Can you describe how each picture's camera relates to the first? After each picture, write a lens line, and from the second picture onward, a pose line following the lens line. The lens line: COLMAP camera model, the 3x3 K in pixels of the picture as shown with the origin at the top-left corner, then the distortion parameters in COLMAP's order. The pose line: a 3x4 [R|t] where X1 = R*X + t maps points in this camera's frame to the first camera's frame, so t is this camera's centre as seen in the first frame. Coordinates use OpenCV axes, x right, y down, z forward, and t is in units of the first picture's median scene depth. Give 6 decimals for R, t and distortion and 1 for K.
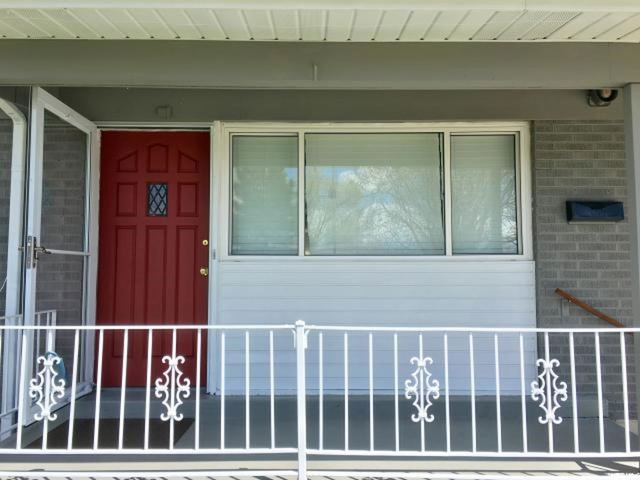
lens RADIAL K [[547.7, 0, 320.0], [0, 547.7, 240.0], [0, 0, 1]] dist [0.040476, -0.000766]
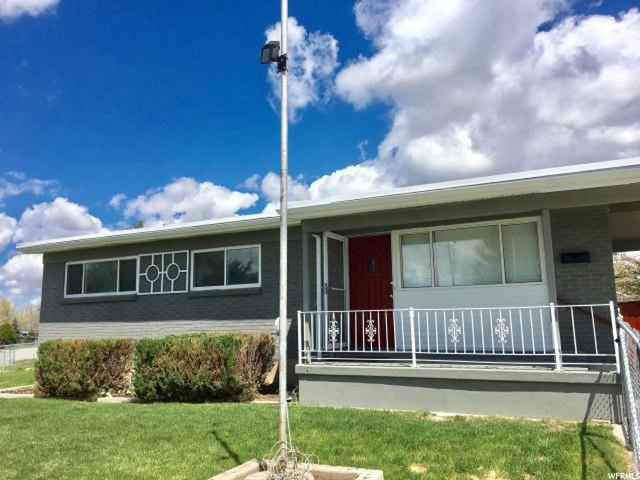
lens RADIAL K [[543.7, 0, 320.0], [0, 543.7, 240.0], [0, 0, 1]] dist [0.057032, -0.005216]
pose [[0.889945, -0.085778, -0.447928, 0.605510], [0.044660, 0.993824, -0.101585, 0.046990], [0.453875, 0.070401, 0.888280, -1.266850]]
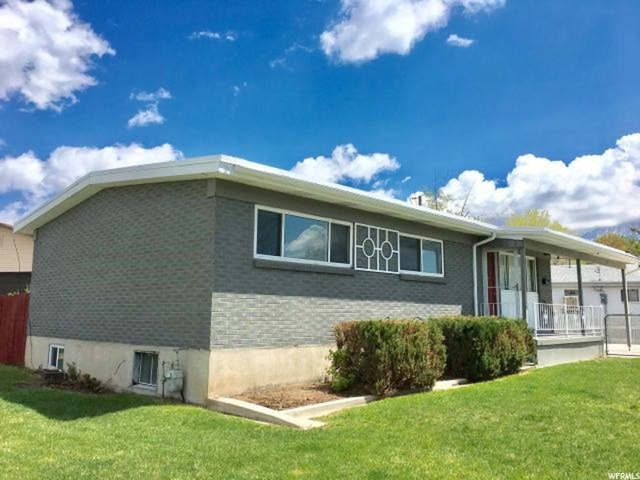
lens RADIAL K [[547.7, 0, 320.0], [0, 547.7, 240.0], [0, 0, 1]] dist [0.040476, -0.000766]
pose [[0.692207, 0.101325, 0.714551, -3.784439], [-0.062716, 0.994795, -0.080310, 0.075442], [-0.718969, 0.010777, 0.694959, -0.662402]]
